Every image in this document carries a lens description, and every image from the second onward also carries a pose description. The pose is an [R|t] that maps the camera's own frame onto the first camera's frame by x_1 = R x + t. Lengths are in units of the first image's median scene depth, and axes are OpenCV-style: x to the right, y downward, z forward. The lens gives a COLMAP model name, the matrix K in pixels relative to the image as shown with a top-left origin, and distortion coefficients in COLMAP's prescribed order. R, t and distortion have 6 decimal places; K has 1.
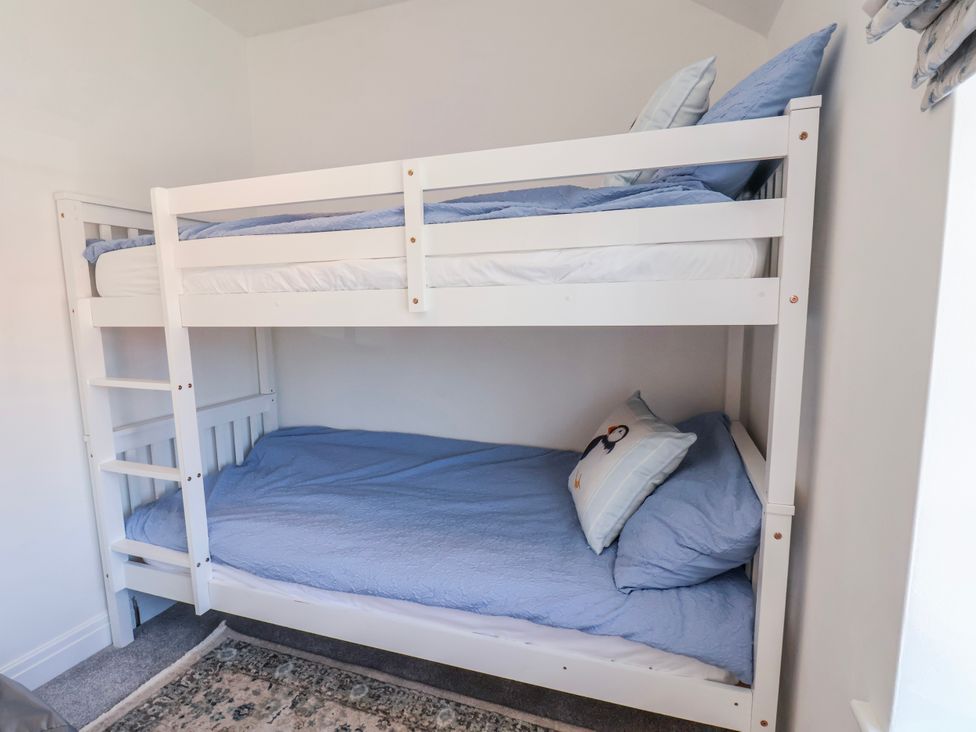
lens RADIAL K [[501.7, 0, 487.0], [0, 501.7, 381.1], [0, 0, 1]] dist [0.000797, -0.013396]
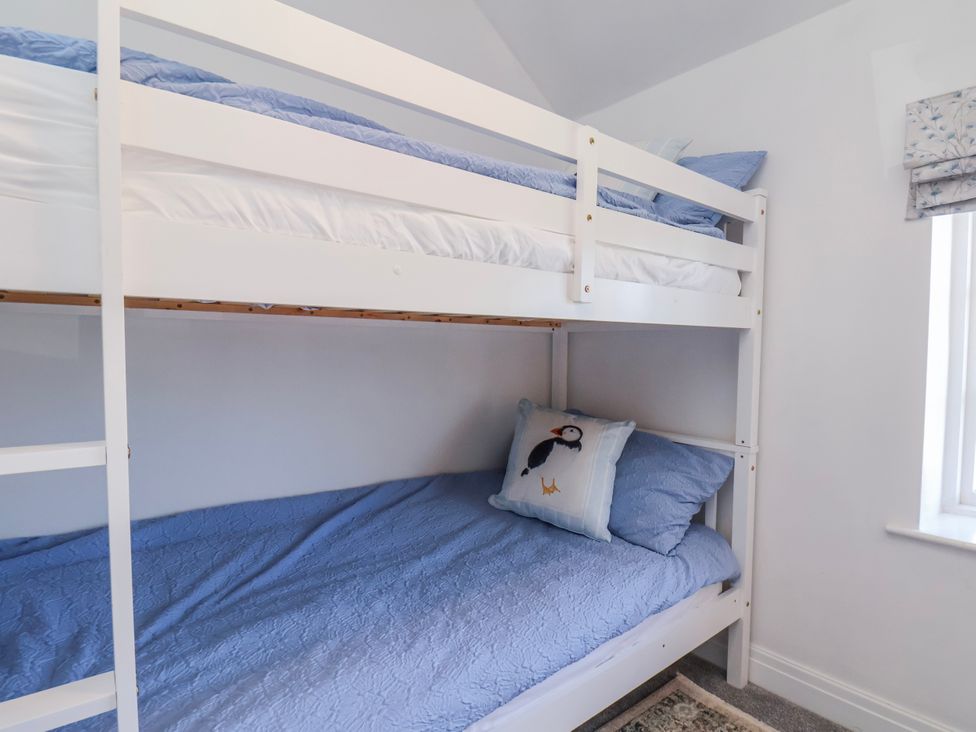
lens RADIAL K [[513.1, 0, 486.9], [0, 513.1, 374.2], [0, 0, 1]] dist [0.002794, -0.012505]
pose [[0.539058, -0.026240, 0.841860, -0.872939], [0.104467, 0.993880, -0.035914, -0.001327], [-0.835765, 0.107307, 0.538500, 0.612208]]
